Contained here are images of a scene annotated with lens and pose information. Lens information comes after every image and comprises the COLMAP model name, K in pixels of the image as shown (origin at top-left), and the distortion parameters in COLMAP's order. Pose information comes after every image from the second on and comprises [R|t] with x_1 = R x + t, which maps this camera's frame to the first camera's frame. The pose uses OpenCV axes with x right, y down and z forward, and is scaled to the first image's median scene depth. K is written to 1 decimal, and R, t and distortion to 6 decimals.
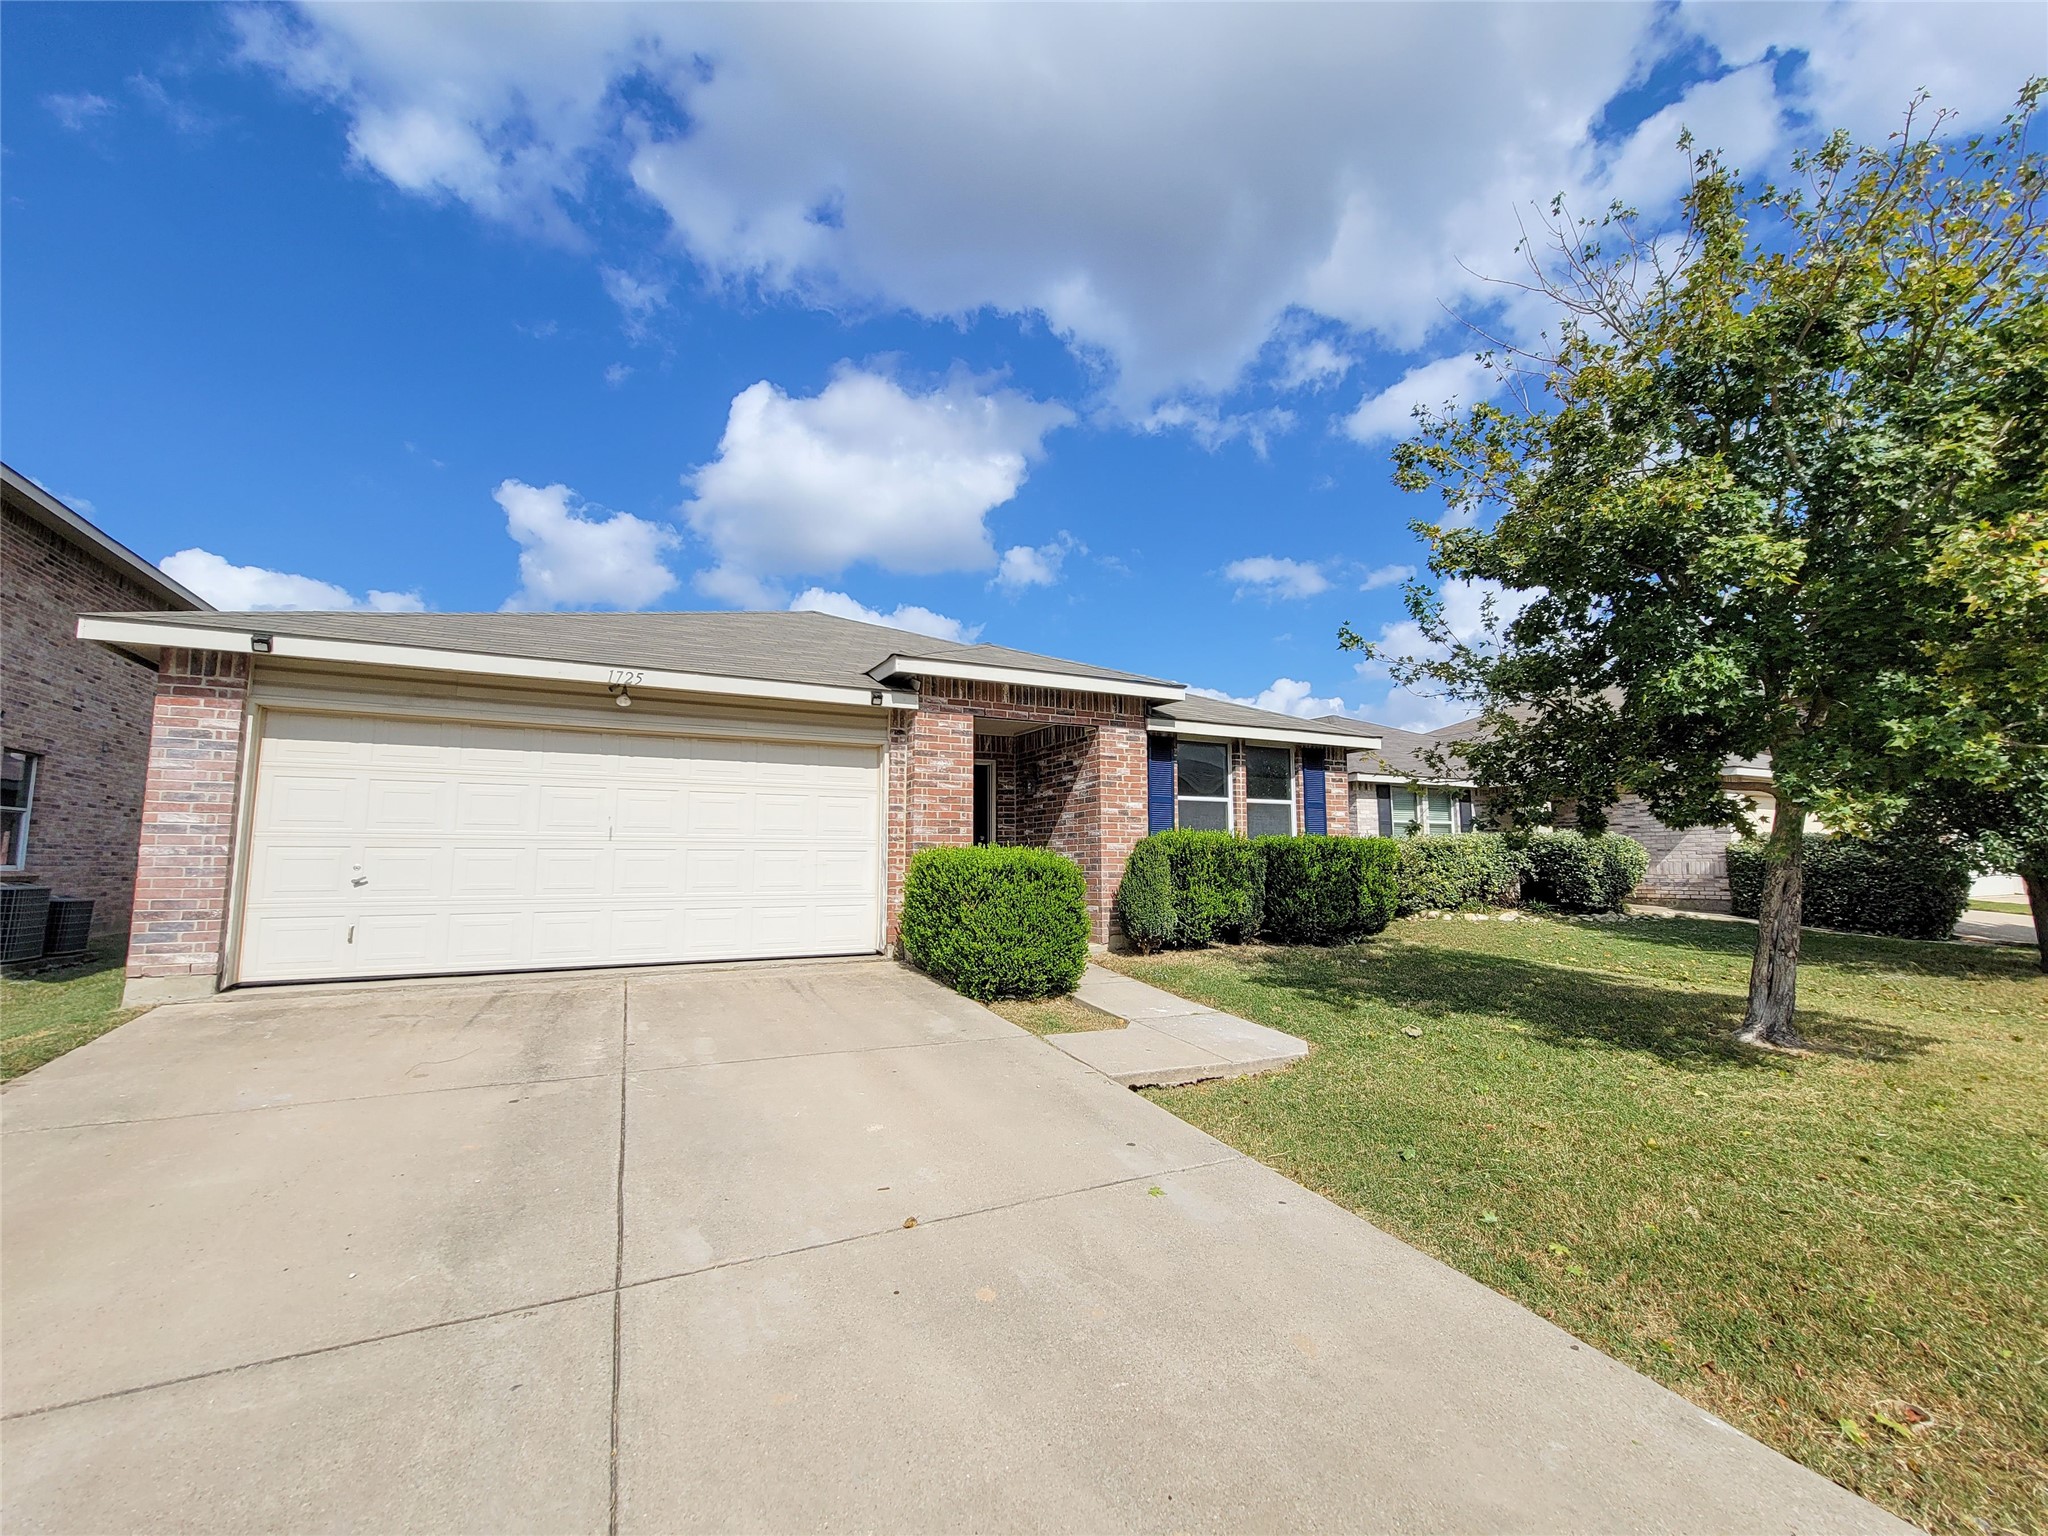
lens RADIAL K [[818.1, 0, 984.4], [0, 818.1, 788.1], [0, 0, 1]] dist [0.004031, 0.000020]
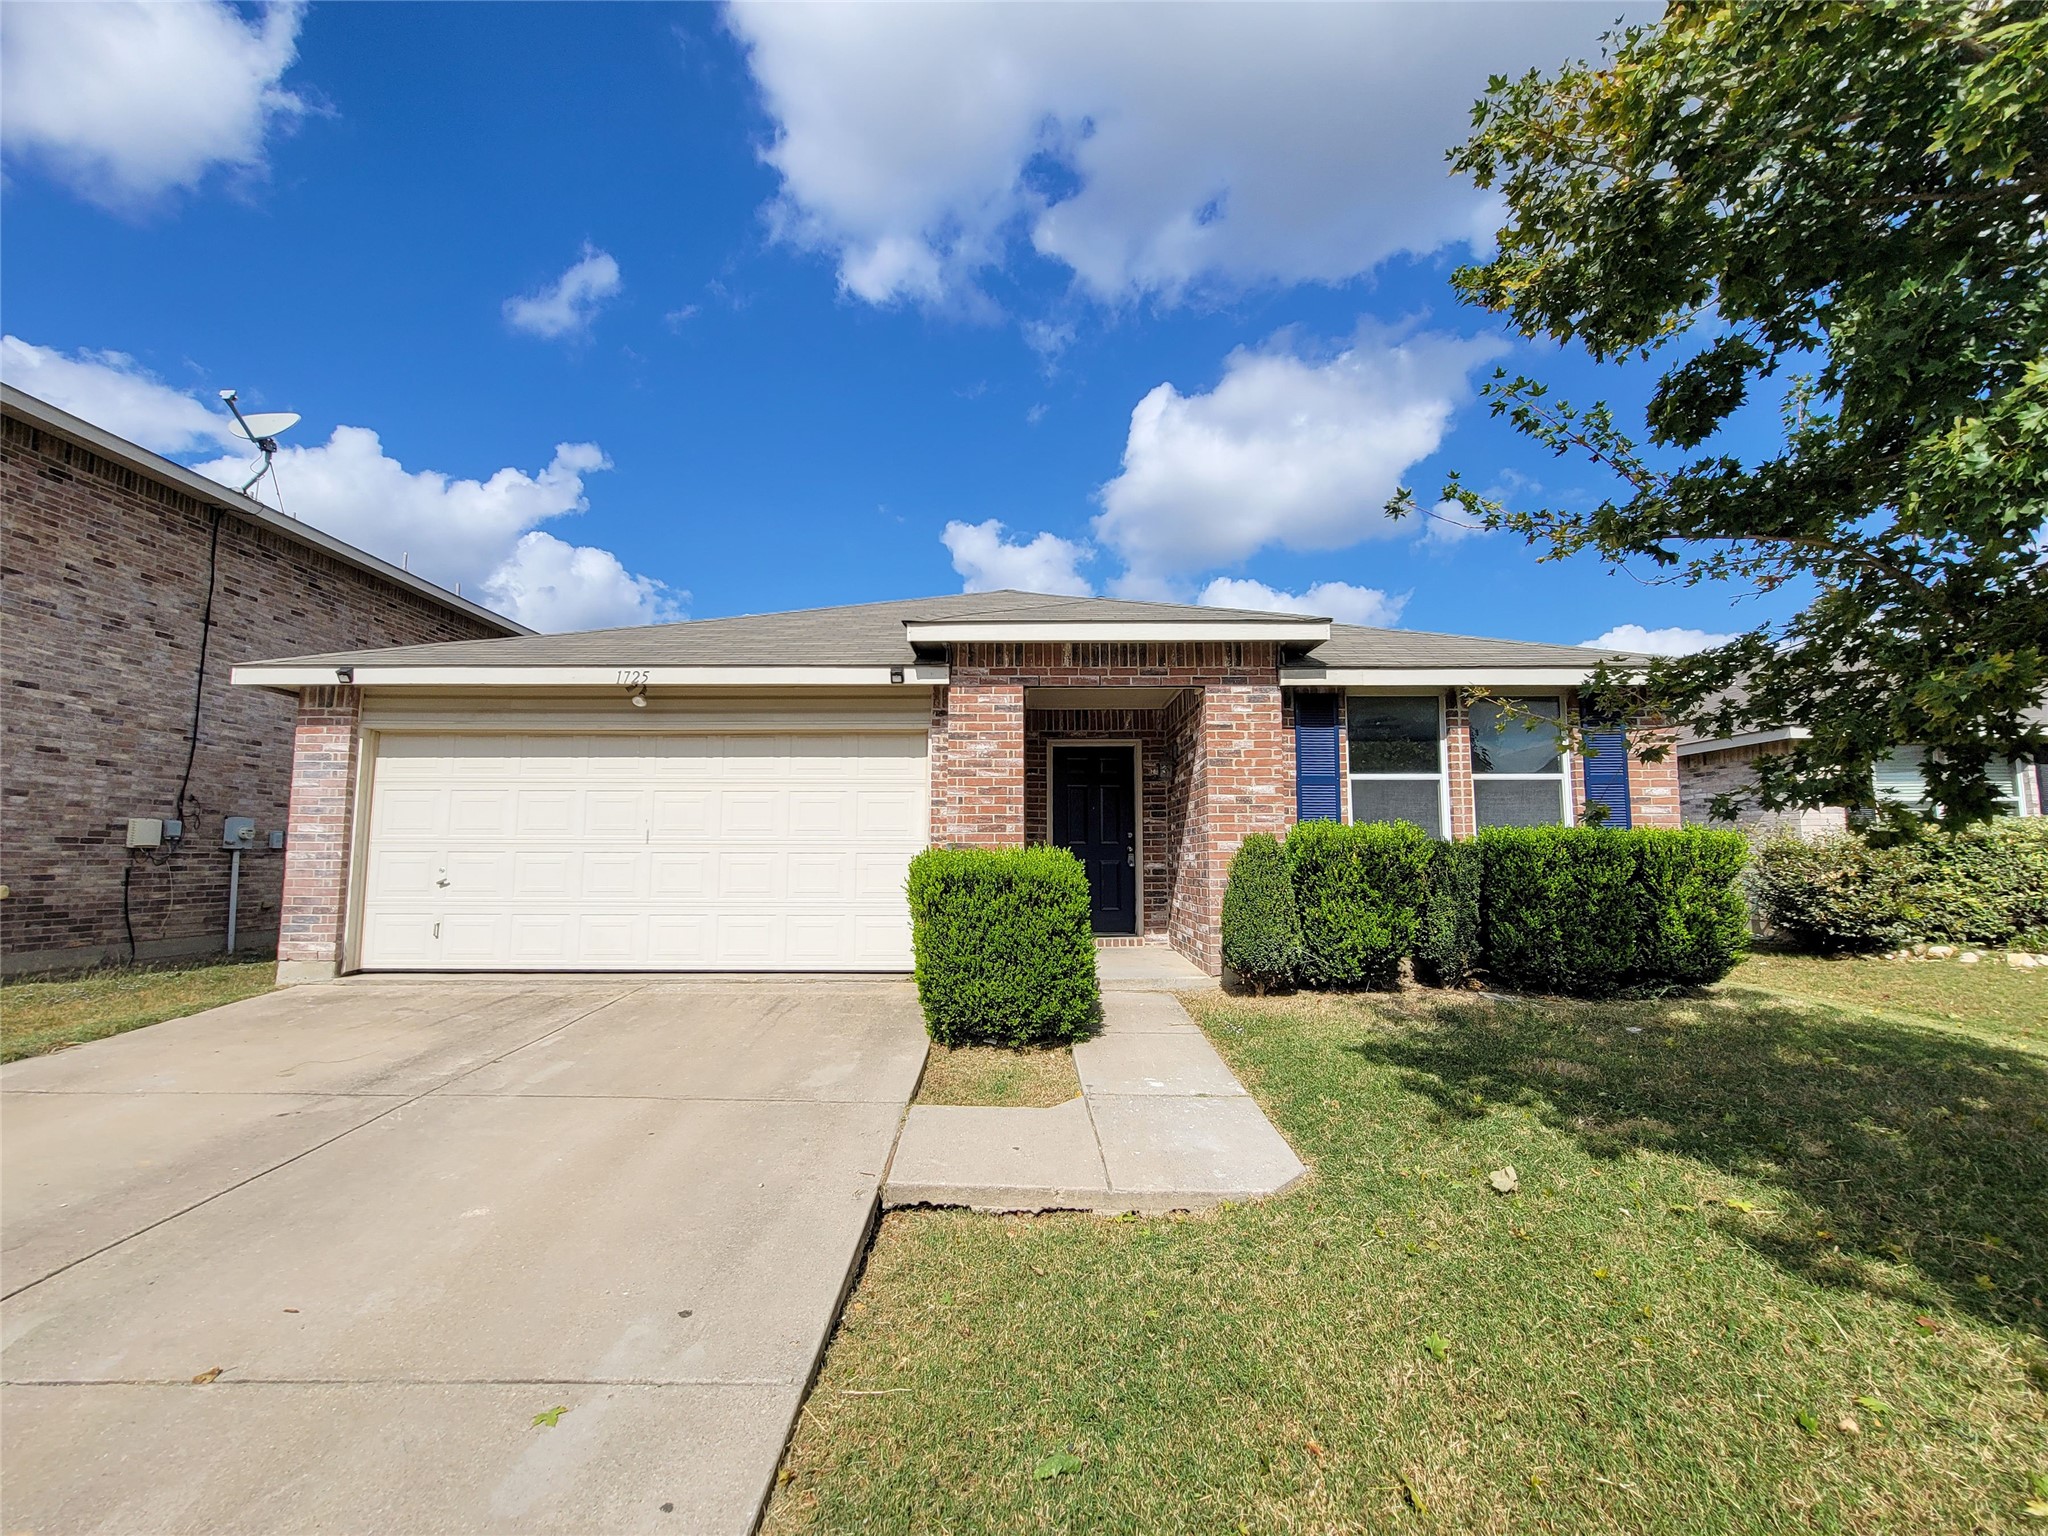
lens RADIAL K [[837.9, 0, 1032.4], [0, 837.9, 776.2], [0, 0, 1]] dist [-0.012720, 0.004265]
pose [[0.903468, -0.043862, -0.426405, 0.350091], [0.037753, 0.999028, -0.022775, 0.020379], [0.426990, 0.004478, 0.904245, 0.257027]]
